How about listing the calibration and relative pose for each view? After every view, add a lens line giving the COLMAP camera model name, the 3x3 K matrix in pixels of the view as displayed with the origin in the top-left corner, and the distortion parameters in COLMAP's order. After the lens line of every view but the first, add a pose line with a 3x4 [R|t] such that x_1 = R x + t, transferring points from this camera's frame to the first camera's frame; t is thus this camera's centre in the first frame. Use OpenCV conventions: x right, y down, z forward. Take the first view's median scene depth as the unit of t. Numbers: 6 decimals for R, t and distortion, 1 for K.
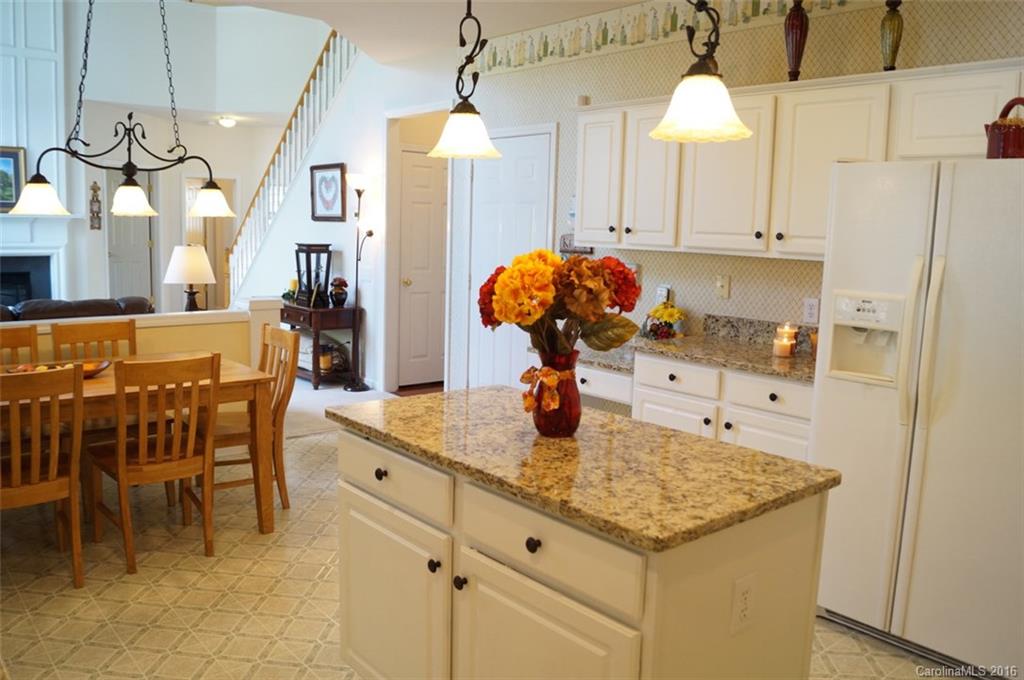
lens RADIAL K [[809.5, 0, 519.9], [0, 809.5, 335.6], [0, 0, 1]] dist [-0.067174, -0.009034]
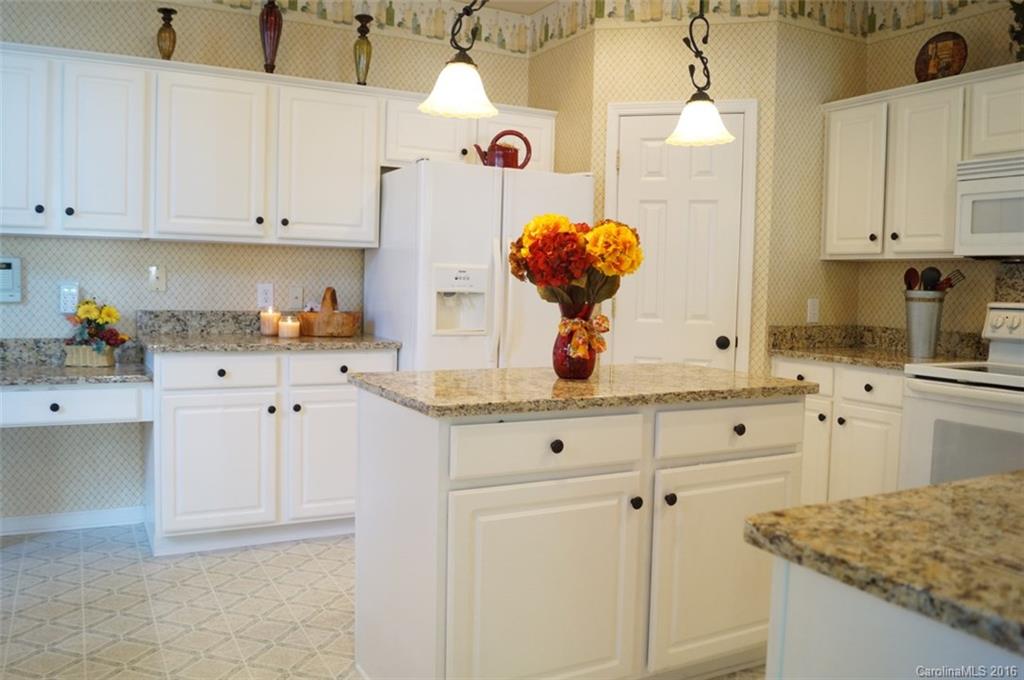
lens RADIAL K [[809.5, 0, 518.3], [0, 809.5, 335.3], [0, 0, 1]] dist [-0.067174, -0.009034]
pose [[0.236312, -0.090747, 0.967430, -0.279490], [0.113232, 0.991418, 0.065338, -0.005338], [-0.965057, 0.094104, 0.244560, 0.209070]]
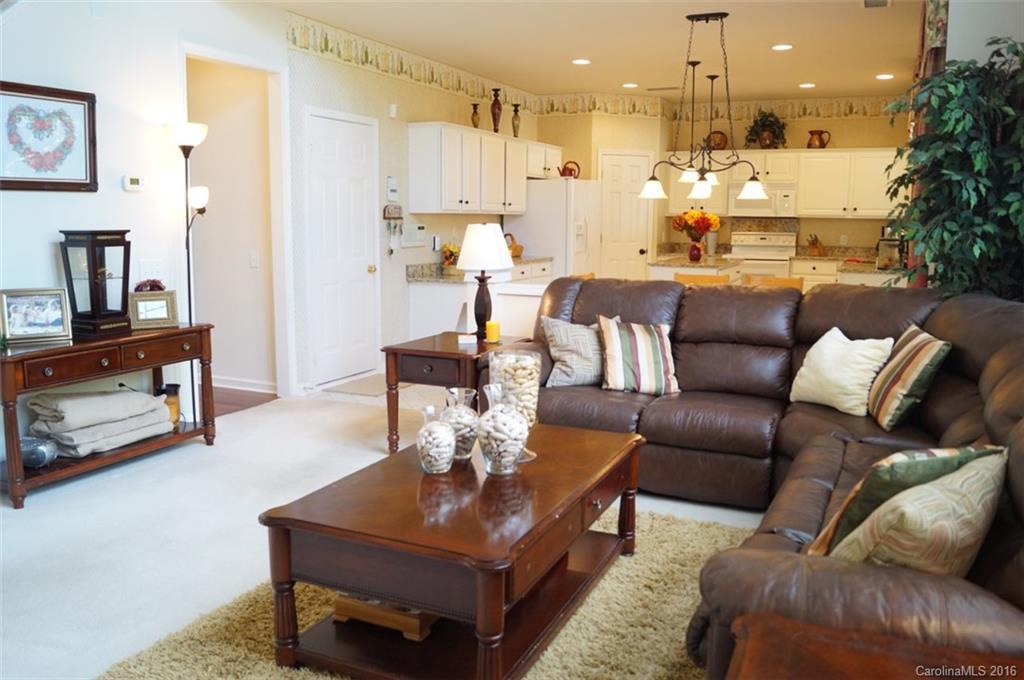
lens RADIAL K [[809.5, 0, 522.8], [0, 809.5, 334.4], [0, 0, 1]] dist [-0.067174, -0.009034]
pose [[-0.398714, -0.158167, 0.903333, -0.899703], [0.105380, 0.970589, 0.216455, -0.132994], [-0.911001, 0.181497, -0.370320, 0.950591]]
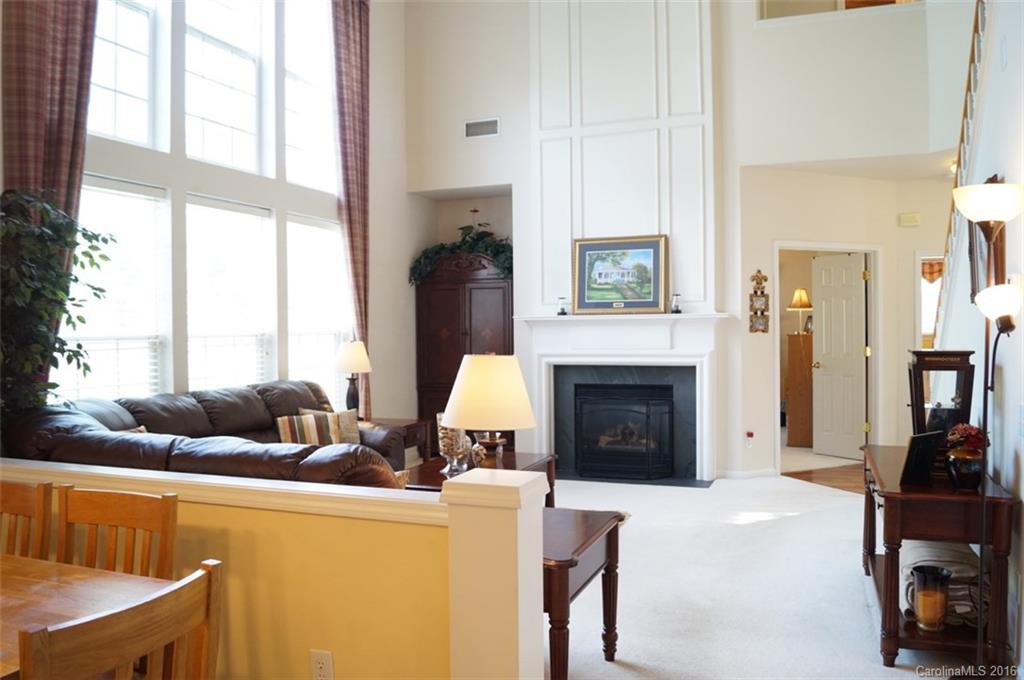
lens RADIAL K [[809.5, 0, 513.3], [0, 809.5, 333.9], [0, 0, 1]] dist [-0.067174, -0.009034]
pose [[0.464917, -0.025385, -0.884990, 0.049750], [-0.095172, 0.992364, -0.078462, -0.063003], [0.880224, 0.120704, 0.458951, 0.559730]]
